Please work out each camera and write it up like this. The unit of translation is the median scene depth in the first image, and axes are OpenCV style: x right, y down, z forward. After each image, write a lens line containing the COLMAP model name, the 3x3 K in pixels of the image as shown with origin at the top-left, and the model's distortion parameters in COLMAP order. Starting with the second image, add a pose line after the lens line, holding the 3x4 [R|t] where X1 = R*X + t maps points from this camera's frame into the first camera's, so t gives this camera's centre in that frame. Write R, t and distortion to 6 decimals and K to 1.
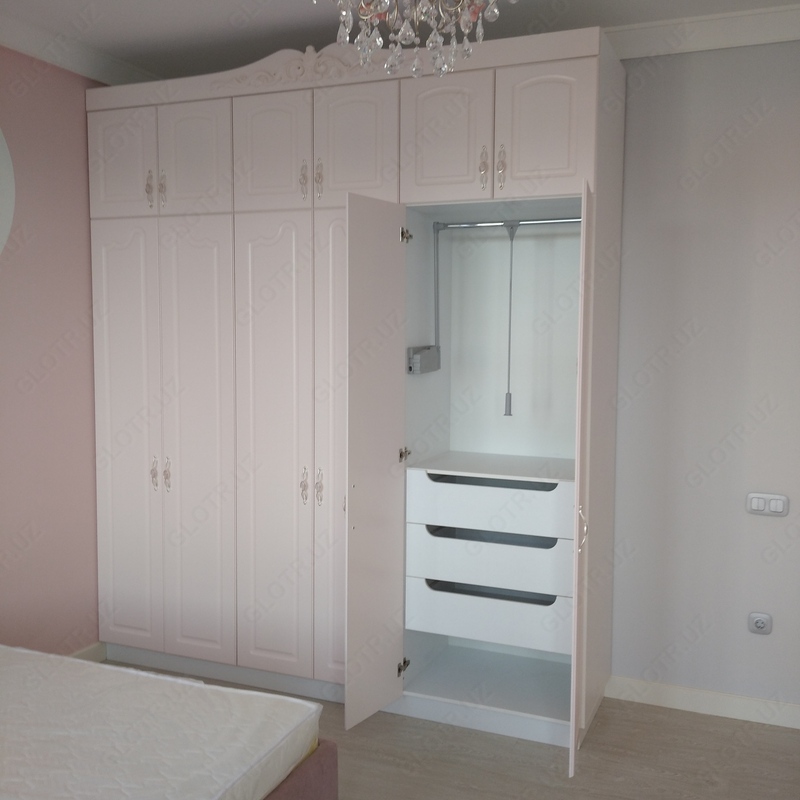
lens RADIAL K [[1006.3, 0, 426.9], [0, 1006.3, 404.0], [0, 0, 1]] dist [0.136647, -0.328008]
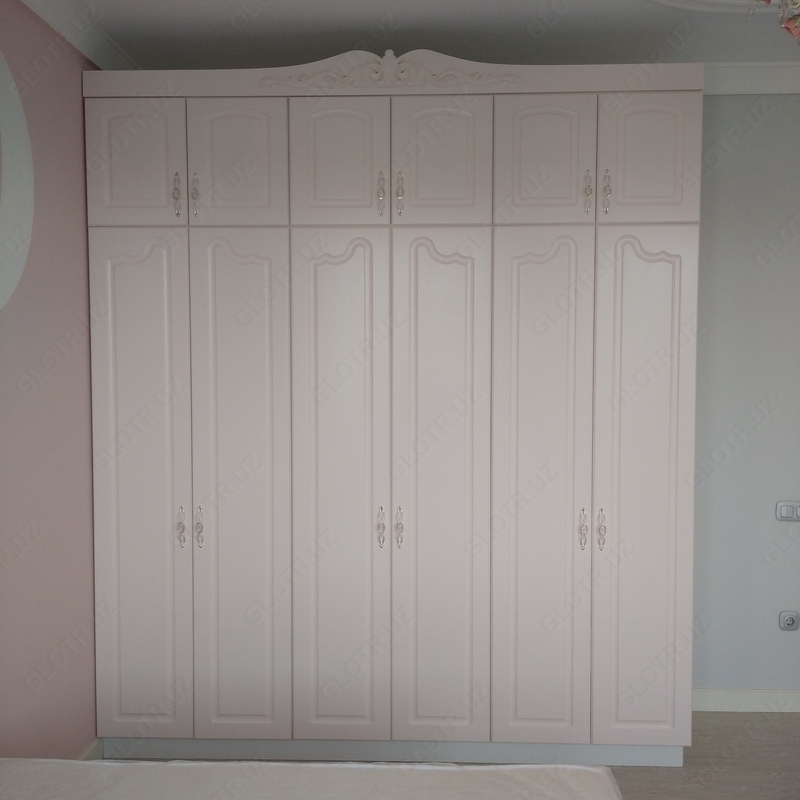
lens RADIAL K [[941.7, 0, 447.9], [0, 941.7, 398.7], [0, 0, 1]] dist [0.109331, -0.190497]
pose [[0.918355, -0.027587, 0.394795, -0.377627], [0.038002, 0.999105, -0.018585, -0.016206], [-0.393928, 0.032071, 0.918581, 0.179485]]
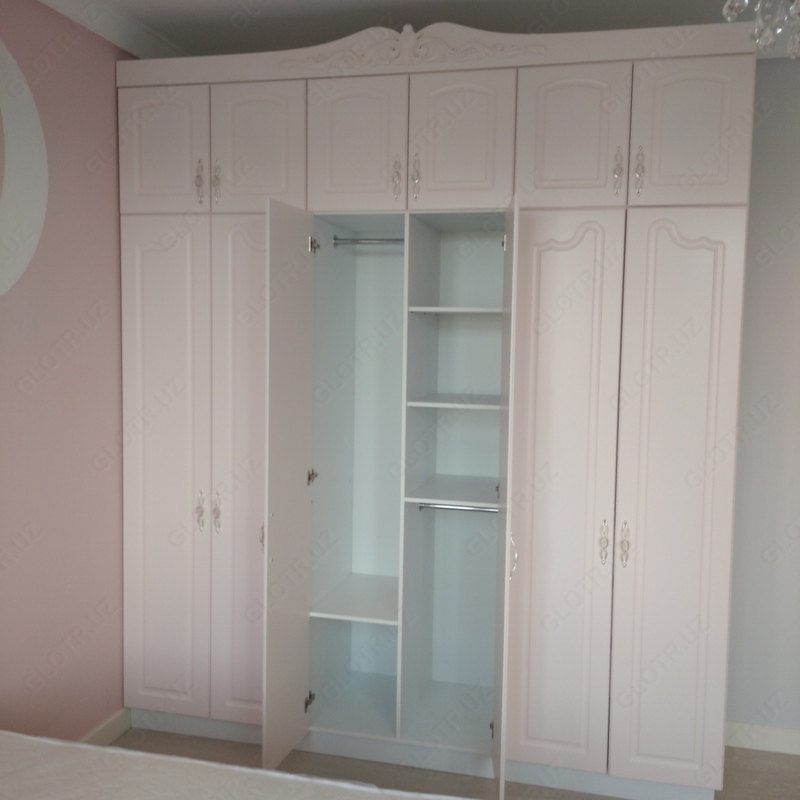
lens RADIAL K [[1022.1, 0, 420.7], [0, 1022.1, 426.3], [0, 0, 1]] dist [0.126051, -0.250311]
pose [[0.987474, 0.003460, 0.157742, -0.221386], [-0.004353, 0.999976, 0.005321, -0.009725], [-0.157720, -0.005941, 0.987466, 0.105605]]
